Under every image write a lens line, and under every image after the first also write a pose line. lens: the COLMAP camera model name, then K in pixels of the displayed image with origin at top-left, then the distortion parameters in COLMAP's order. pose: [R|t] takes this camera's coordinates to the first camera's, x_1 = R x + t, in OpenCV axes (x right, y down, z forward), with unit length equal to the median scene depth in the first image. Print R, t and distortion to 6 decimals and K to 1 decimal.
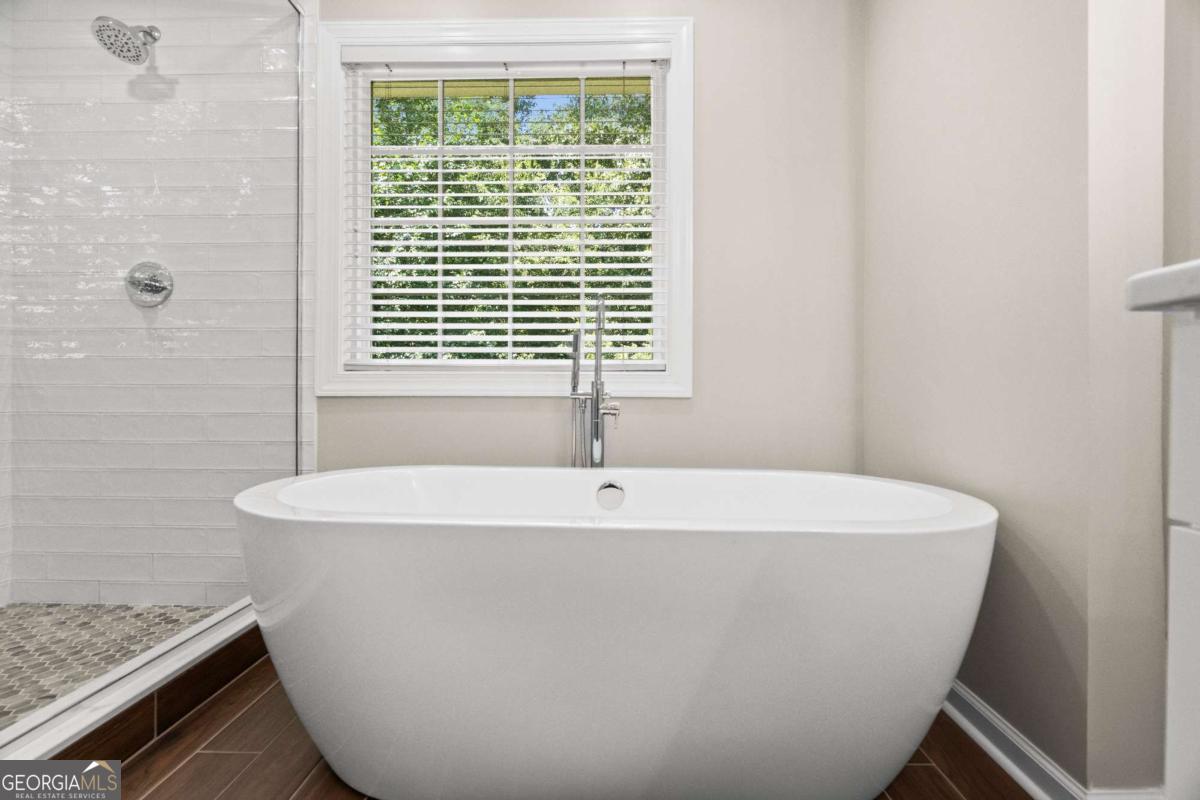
lens RADIAL K [[549.7, 0, 604.0], [0, 549.7, 399.6], [0, 0, 1]] dist [-0.001409, -0.000565]
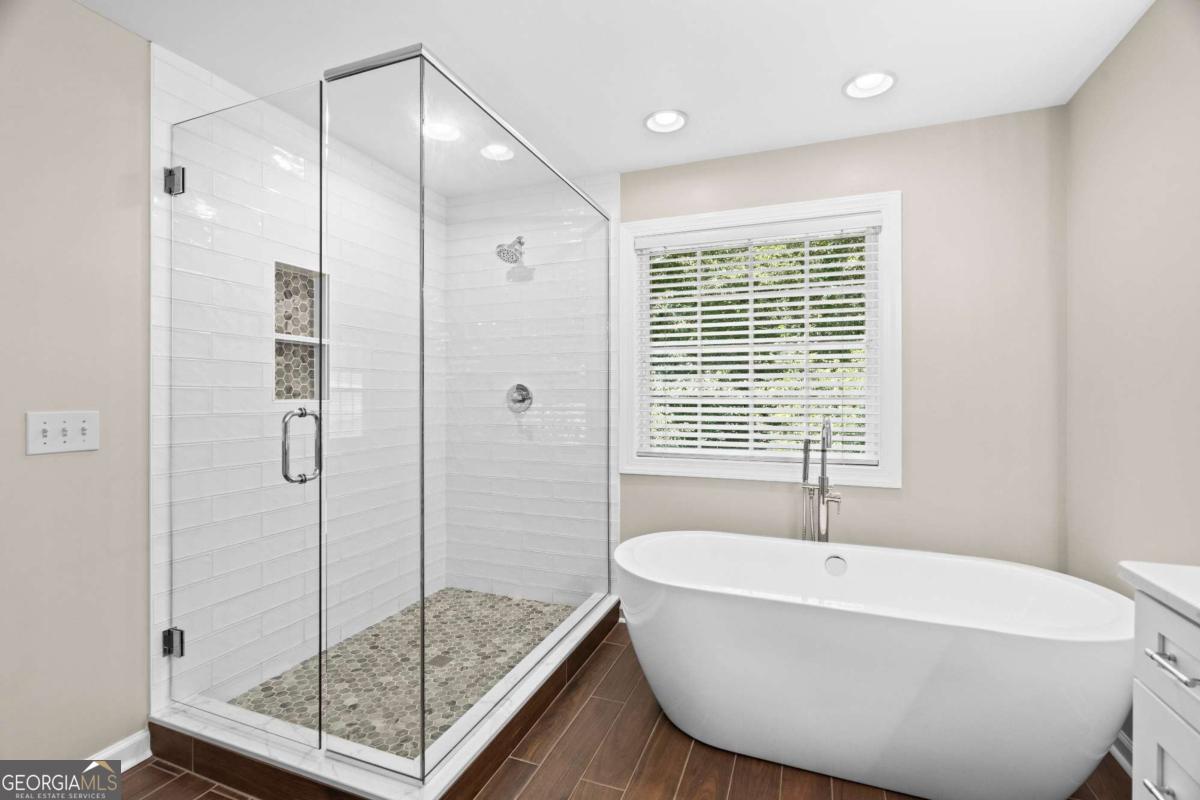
lens RADIAL K [[549.7, 0, 596.0], [0, 549.7, 393.2], [0, 0, 1]] dist [-0.001409, -0.000565]
pose [[0.938914, -0.003584, -0.344133, -0.067099], [0.001069, 0.999971, -0.007499, -0.218673], [0.344150, 0.006673, 0.938891, -0.447366]]
